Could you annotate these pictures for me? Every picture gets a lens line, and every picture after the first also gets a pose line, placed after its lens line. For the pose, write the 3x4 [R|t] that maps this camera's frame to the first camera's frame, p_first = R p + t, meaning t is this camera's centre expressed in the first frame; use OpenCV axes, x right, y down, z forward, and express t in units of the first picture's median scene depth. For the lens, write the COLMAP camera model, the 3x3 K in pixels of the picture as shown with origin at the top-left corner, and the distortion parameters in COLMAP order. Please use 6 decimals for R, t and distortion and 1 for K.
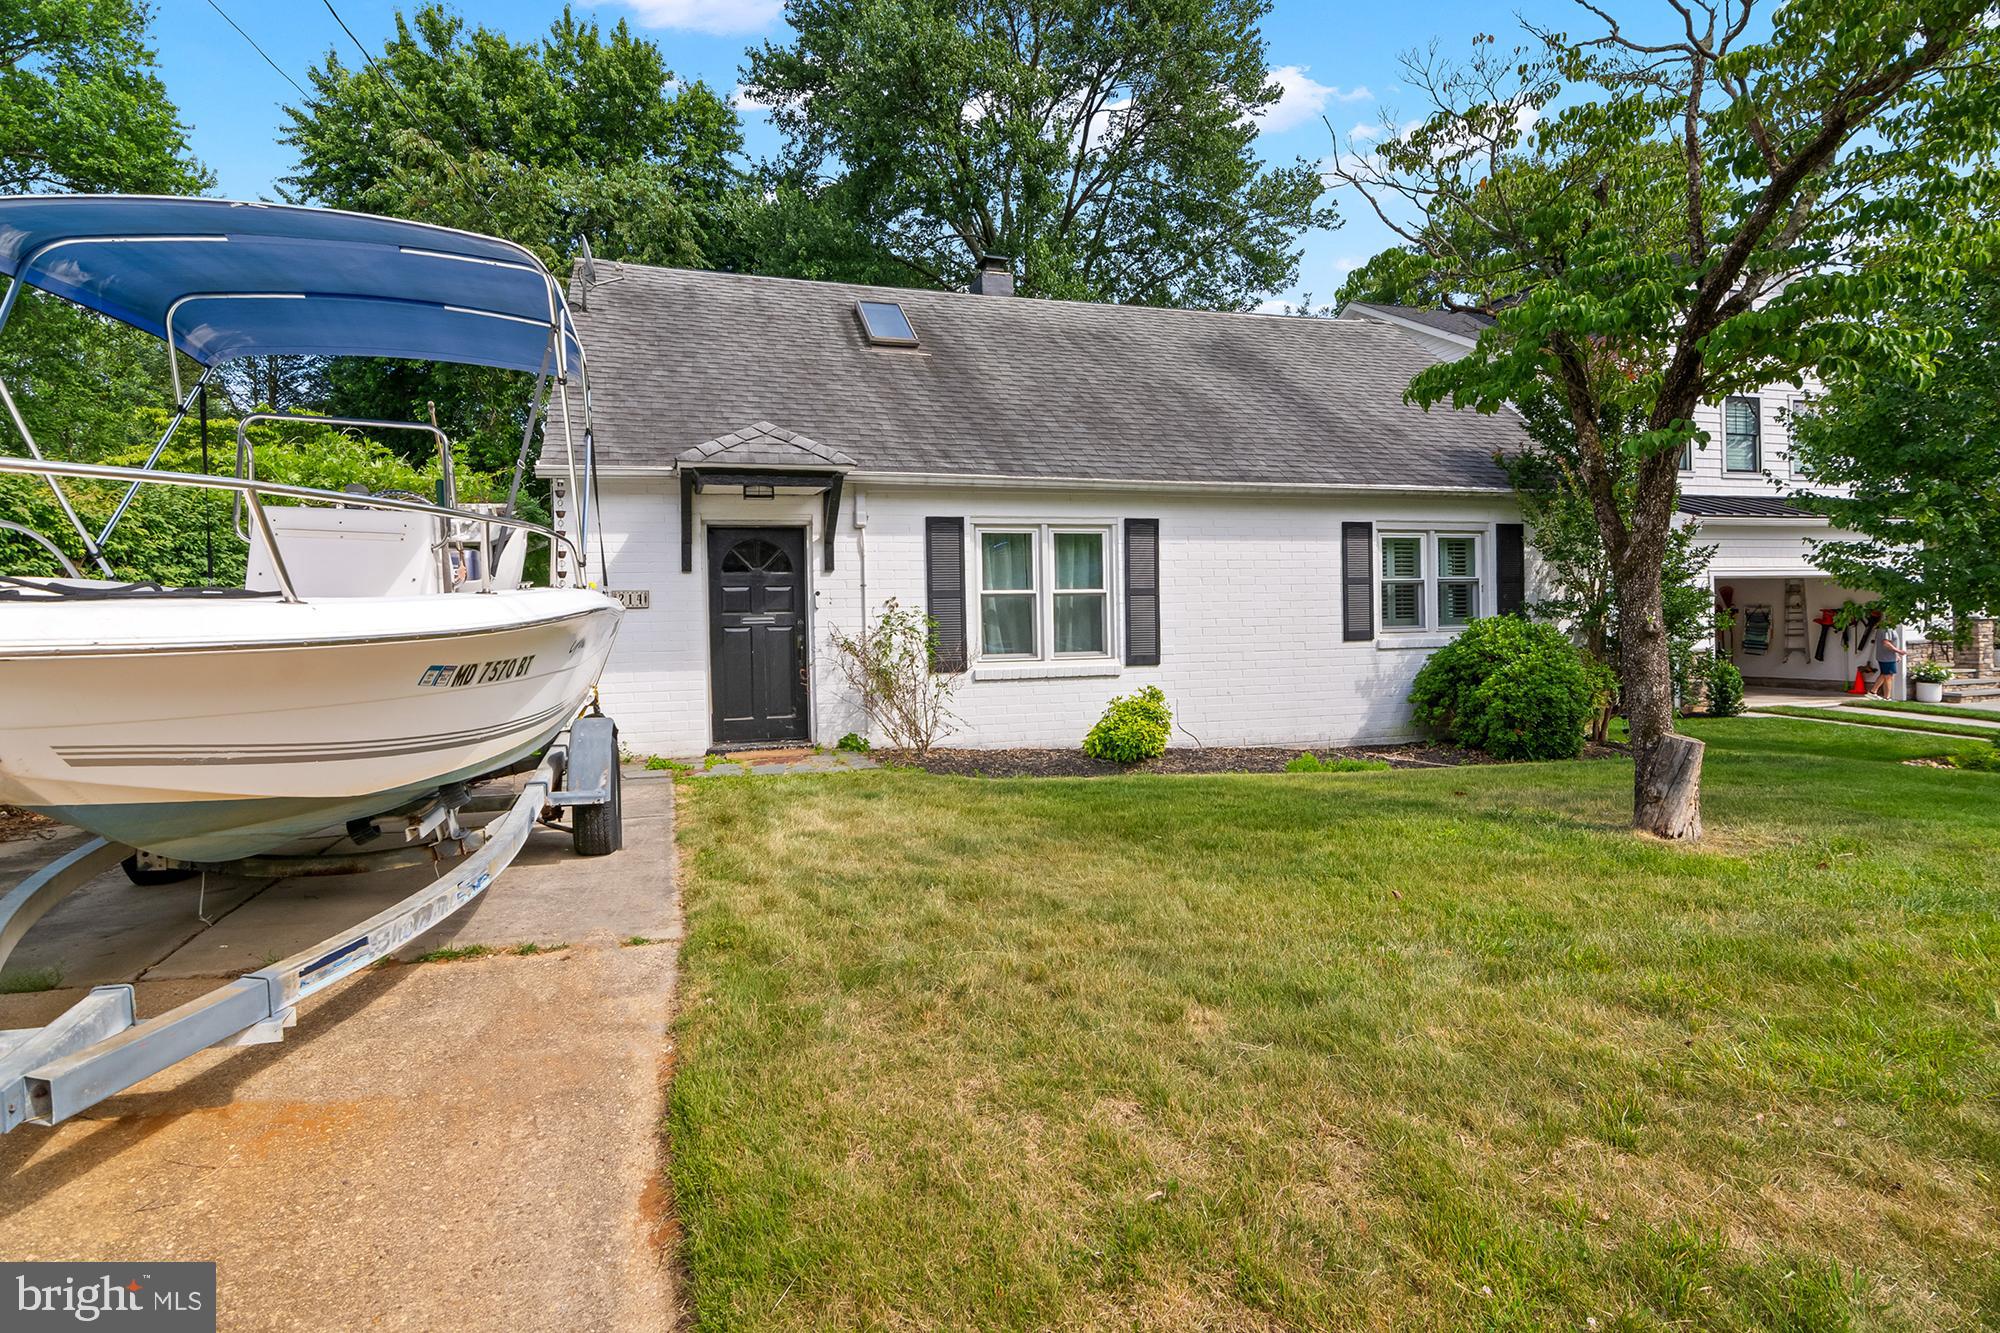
lens RADIAL K [[1038.4, 0, 994.9], [0, 1038.4, 581.7], [0, 0, 1]] dist [-0.003809, -0.014239]
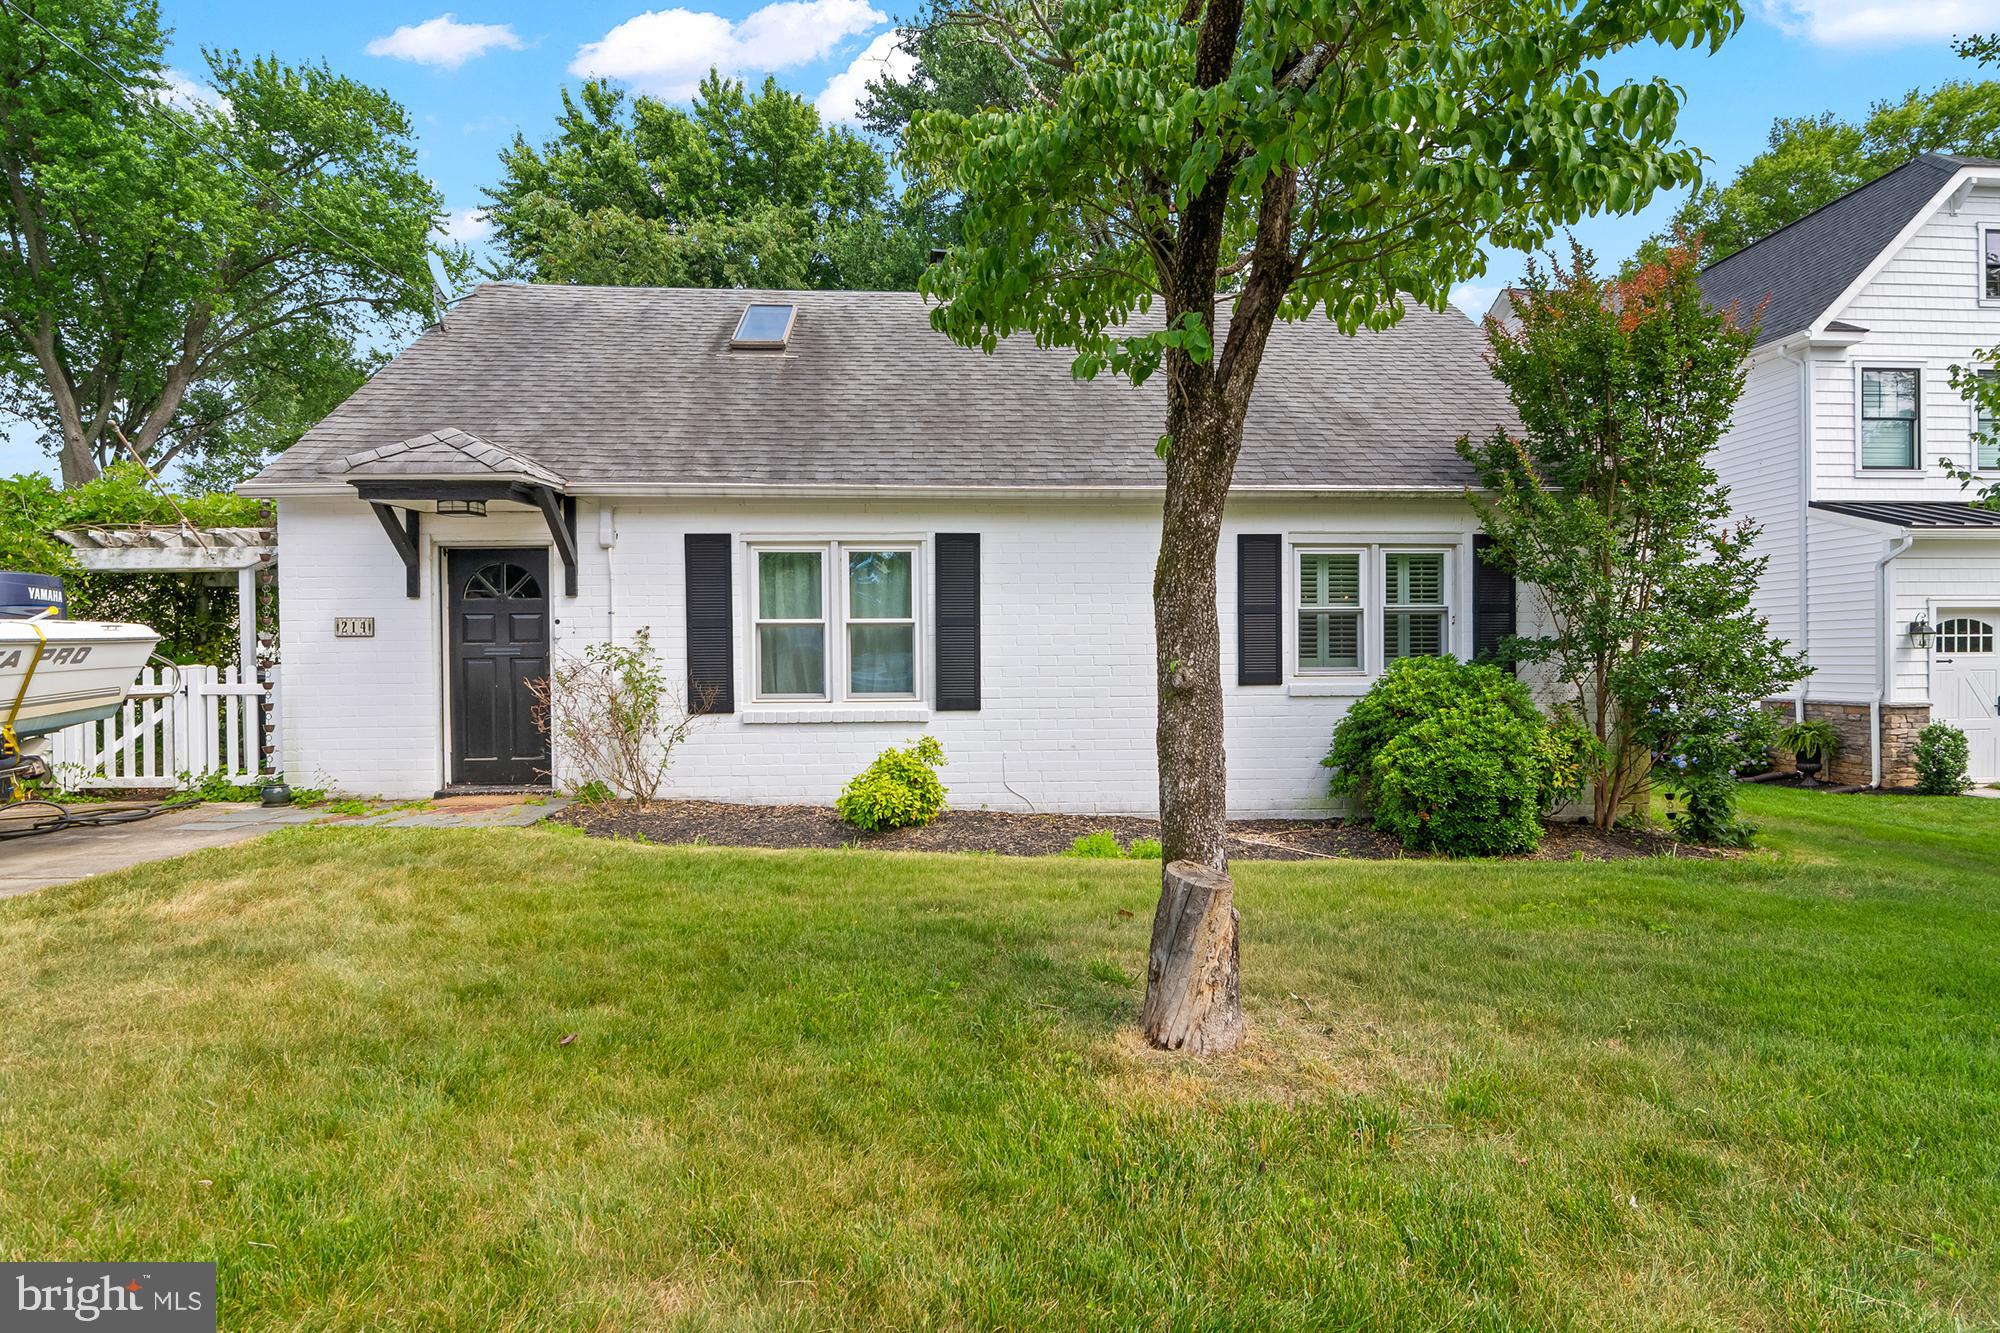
lens RADIAL K [[1015.8, 0, 987.8], [0, 1015.8, 618.1], [0, 0, 1]] dist [-0.009436, -0.007319]
pose [[0.970307, 0.003103, -0.241856, 0.361685], [-0.002306, 0.999991, 0.003580, 0.004024], [0.241864, -0.002916, 0.970306, 0.223473]]
